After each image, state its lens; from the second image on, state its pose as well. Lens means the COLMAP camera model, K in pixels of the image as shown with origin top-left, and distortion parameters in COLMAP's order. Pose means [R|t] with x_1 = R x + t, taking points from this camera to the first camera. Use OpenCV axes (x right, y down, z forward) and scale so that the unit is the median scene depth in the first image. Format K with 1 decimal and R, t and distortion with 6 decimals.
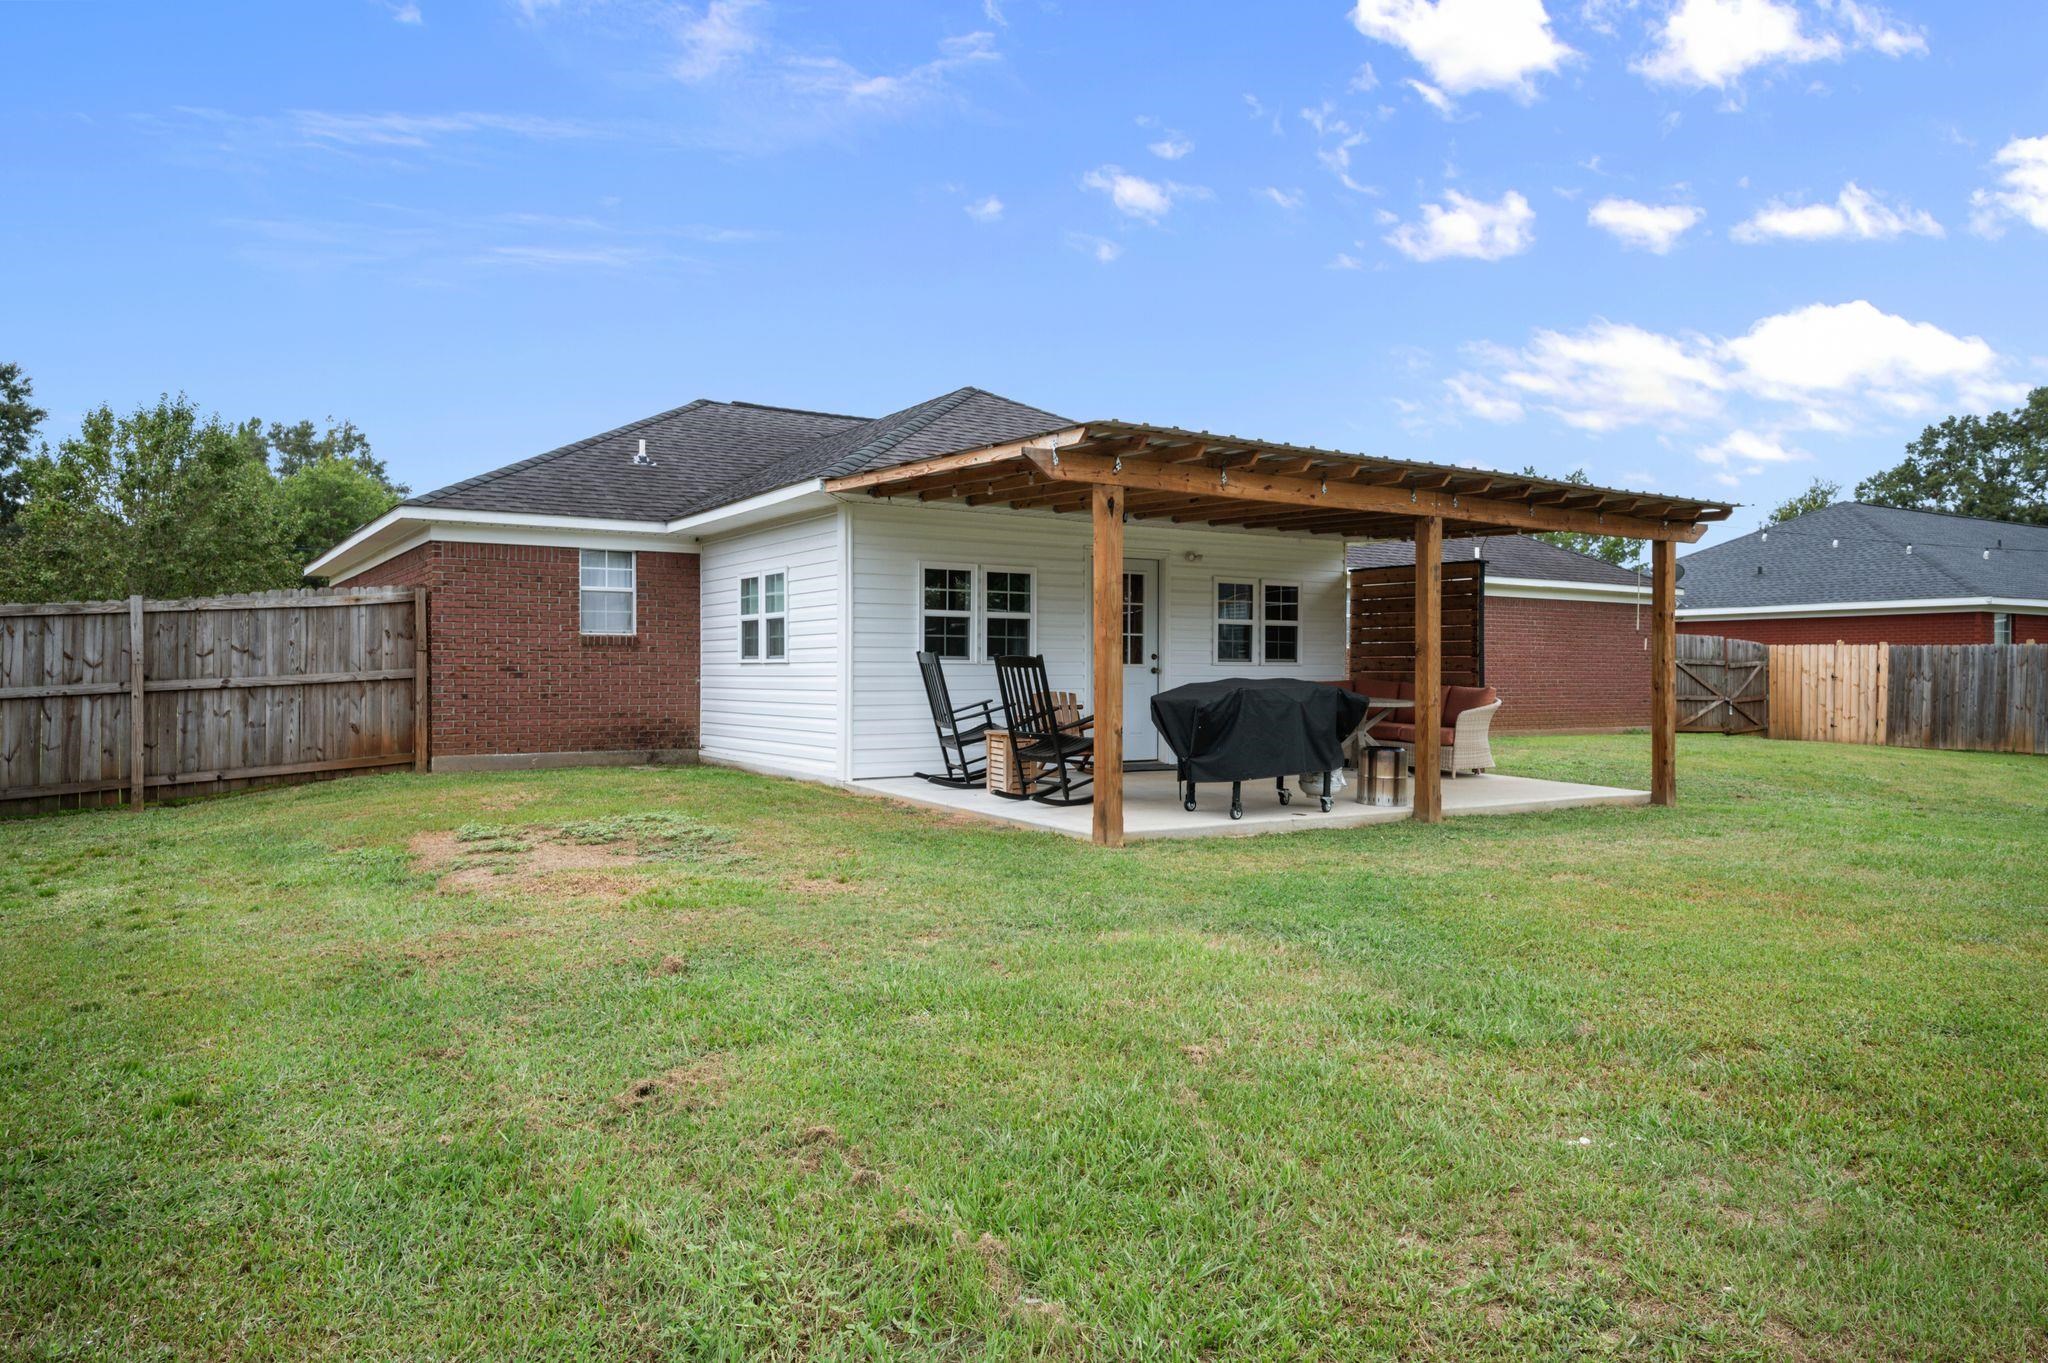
lens RADIAL K [[1166.9, 0, 1024.0], [0, 1166.9, 681.5], [0, 0, 1]] dist [0.000113, 0.000132]
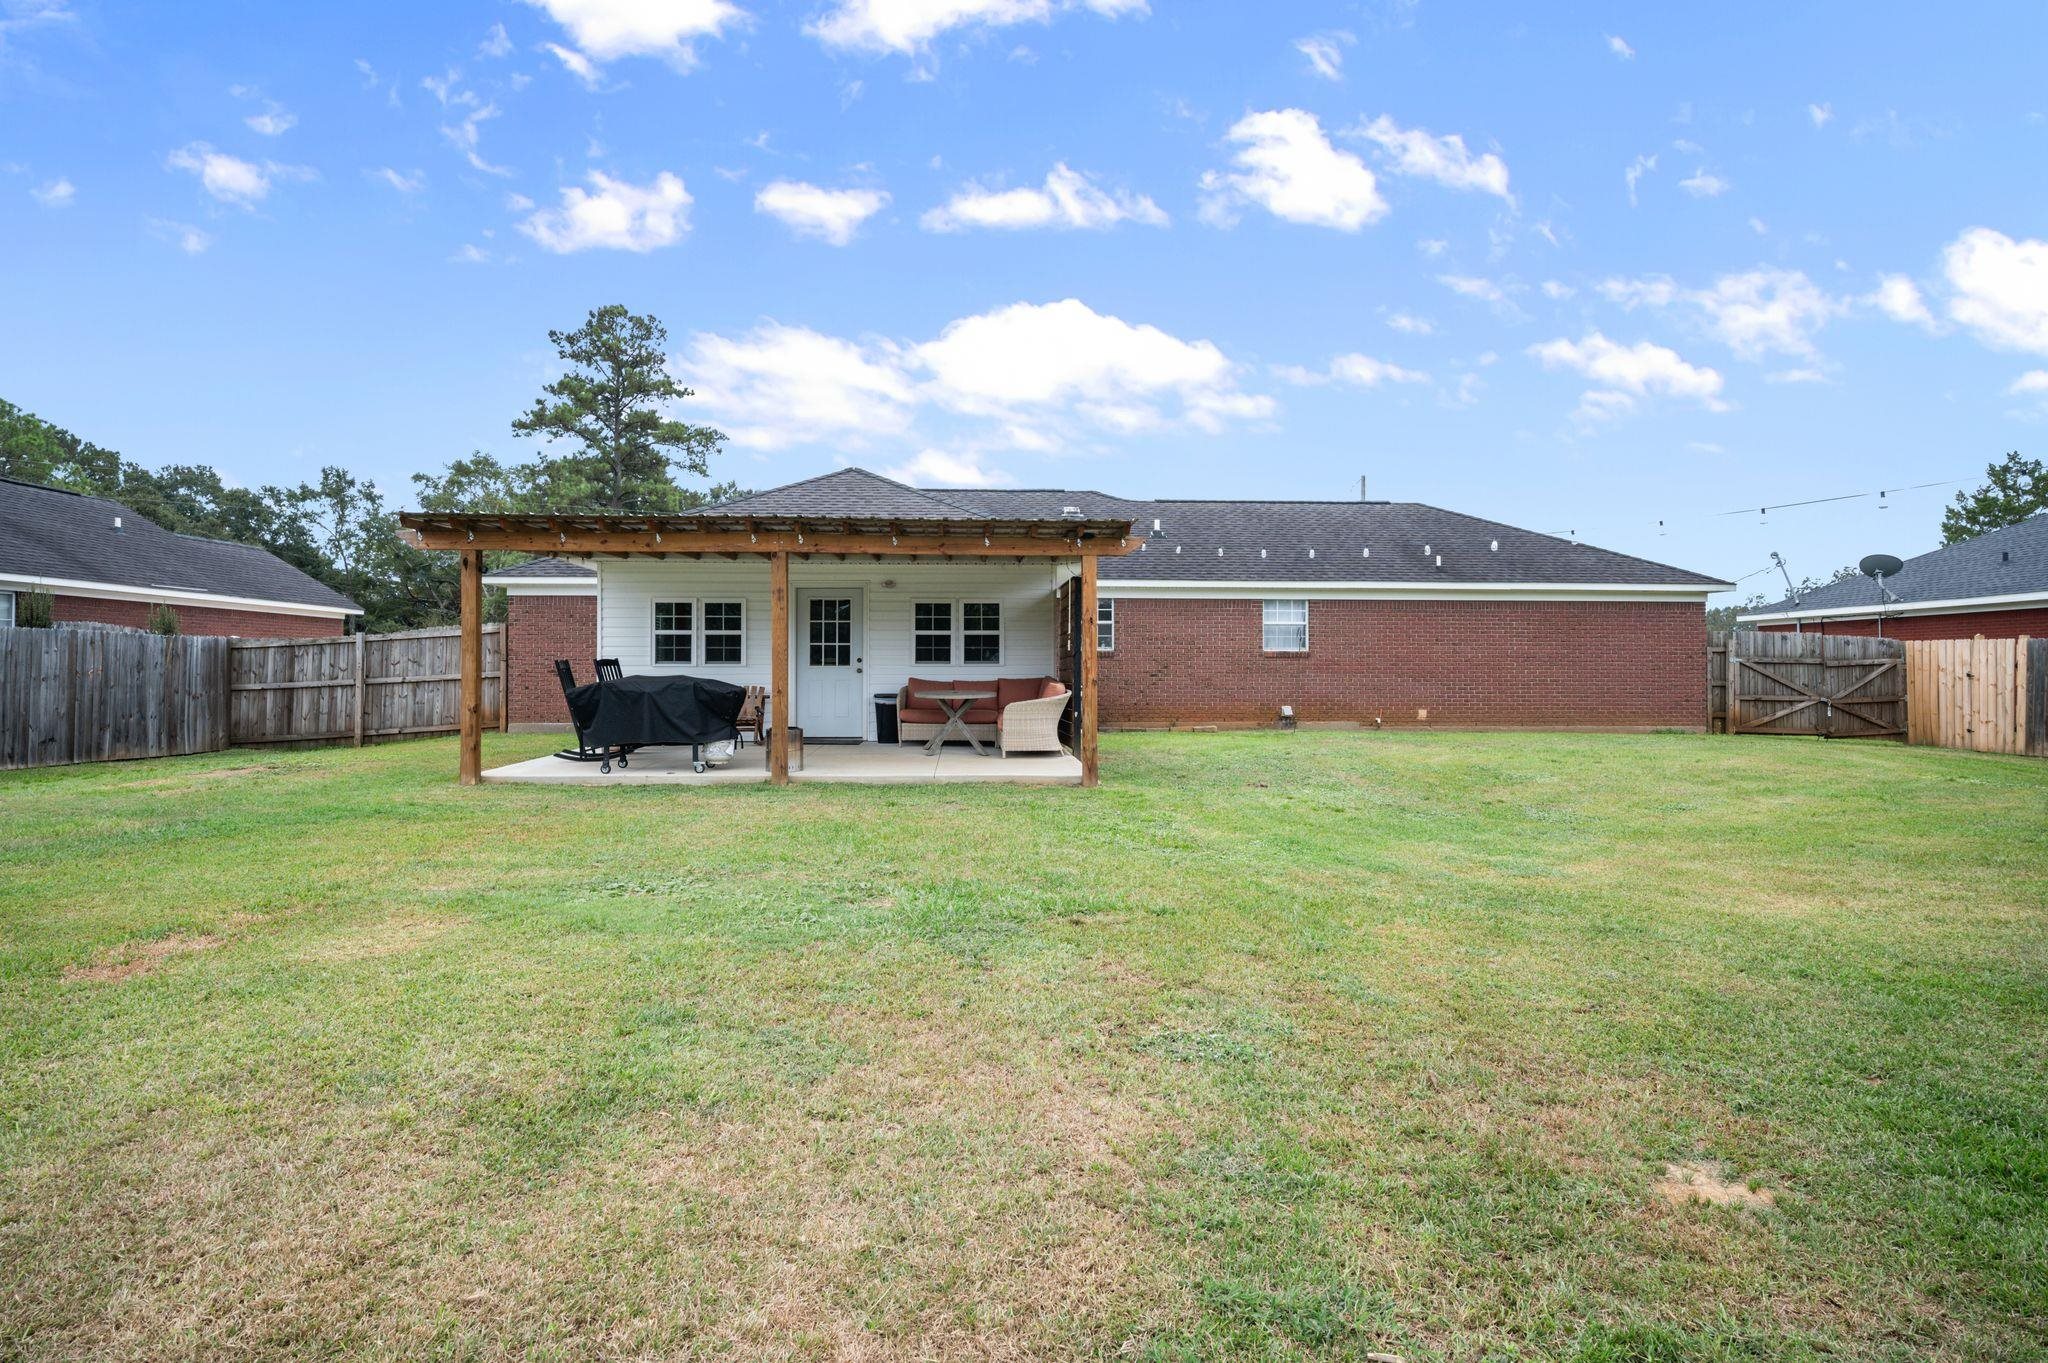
lens RADIAL K [[819.8, 0, 1016.9], [0, 819.8, 664.6], [0, 0, 1]] dist [0.001662, 0.000071]
pose [[0.889762, -0.010034, -0.456315, 0.677957], [-0.000572, 0.999733, -0.023099, 0.005066], [0.456425, 0.020814, 0.889519, 0.236419]]
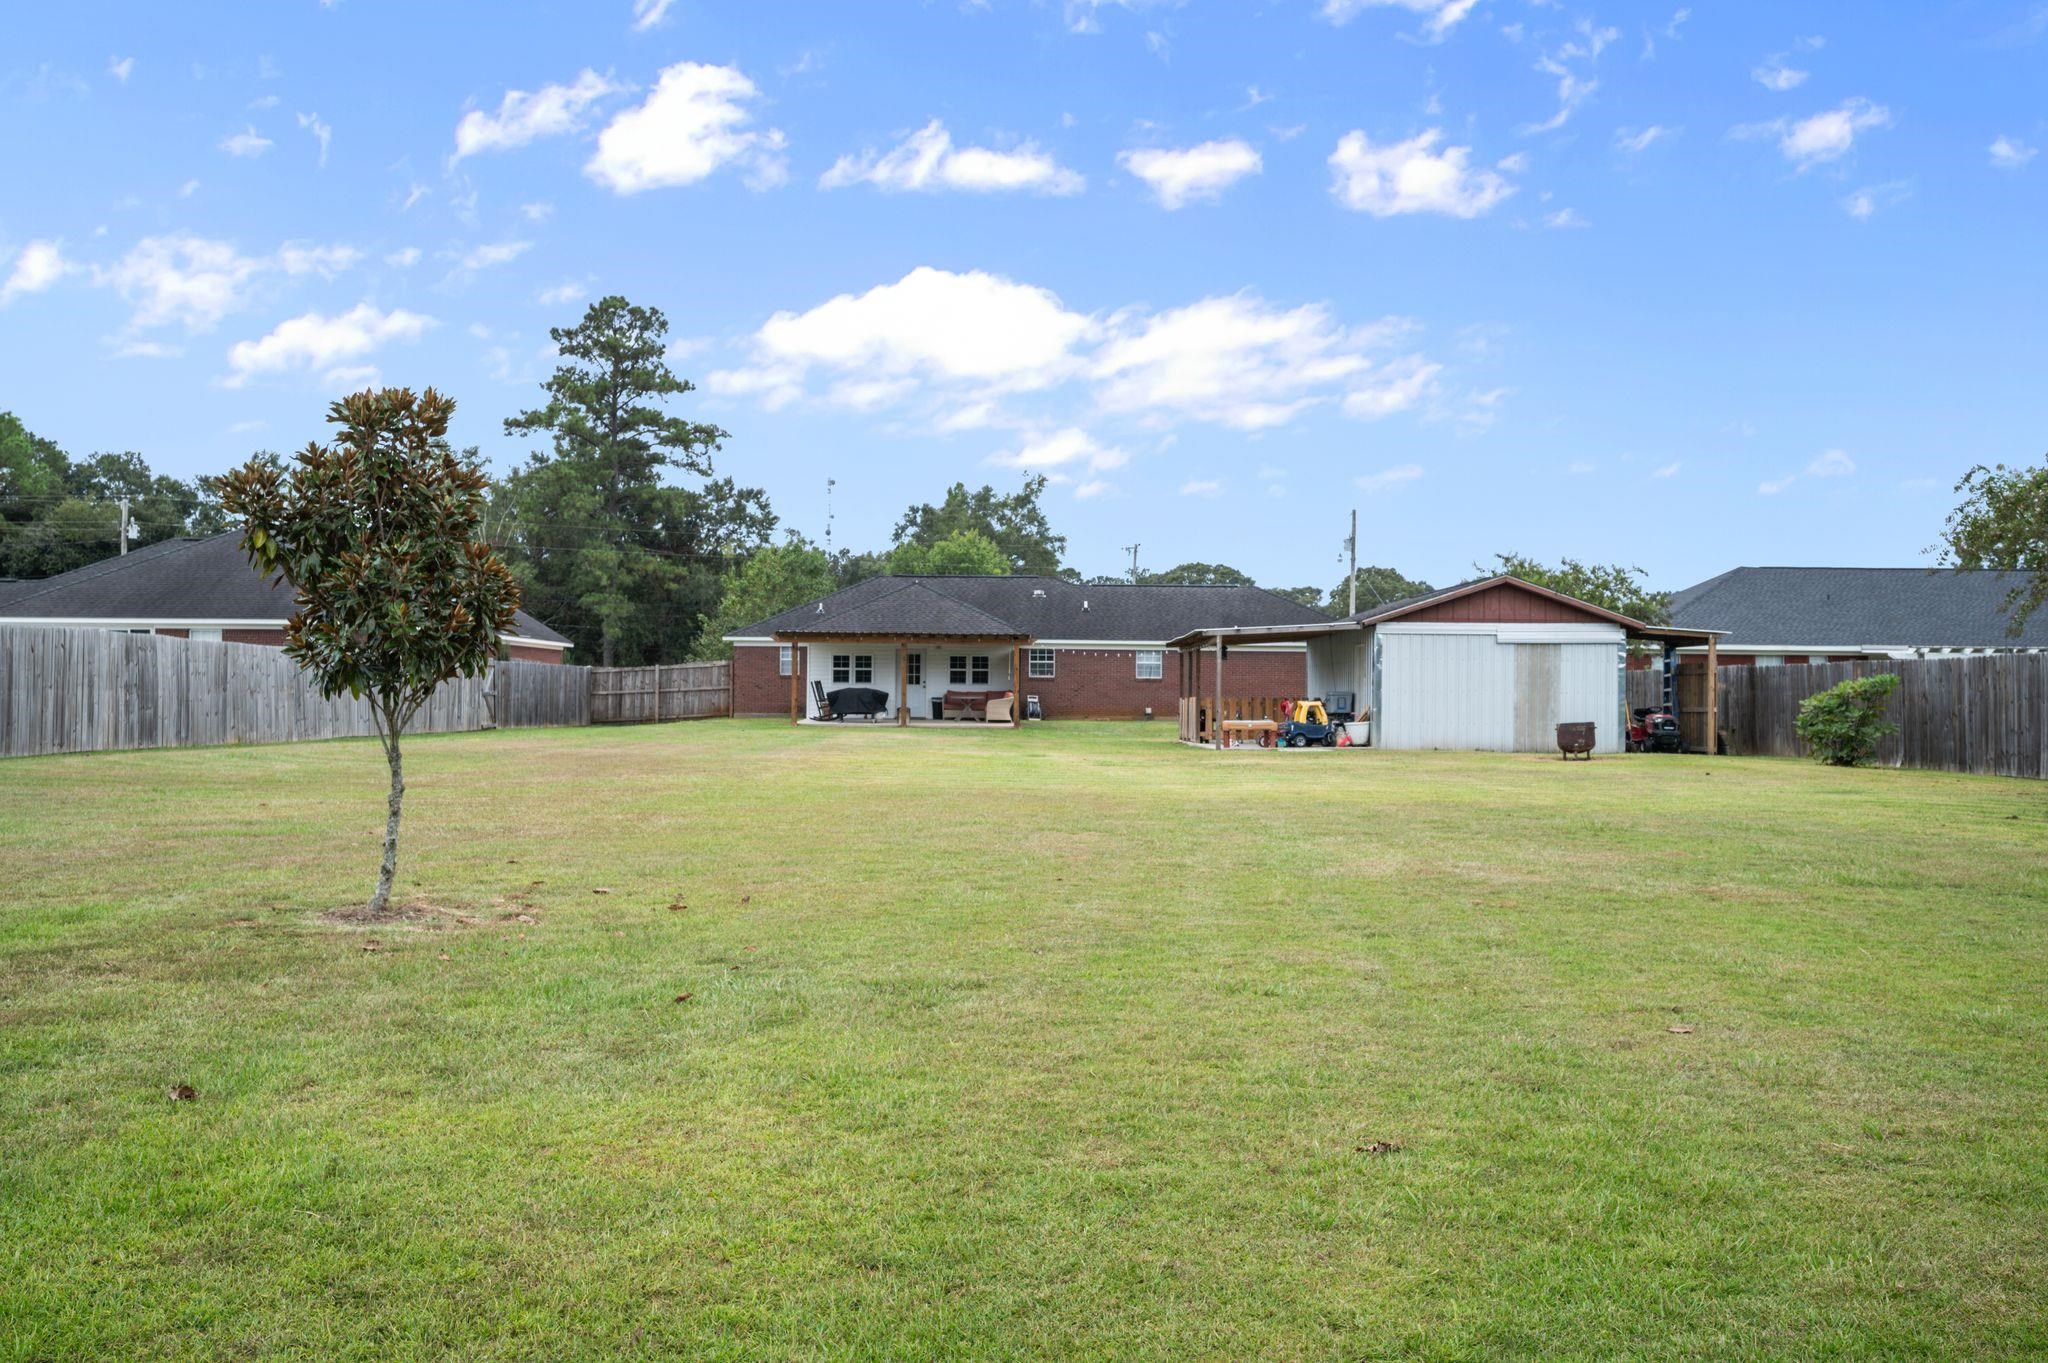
lens RADIAL K [[1166.9, 0, 1024.0], [0, 1166.9, 681.5], [0, 0, 1]] dist [0.000113, 0.000132]
pose [[0.873681, -0.003027, -0.486490, 1.689922], [-0.009629, 0.999677, -0.023512, 0.042102], [0.486404, 0.025226, 0.873370, -1.379526]]
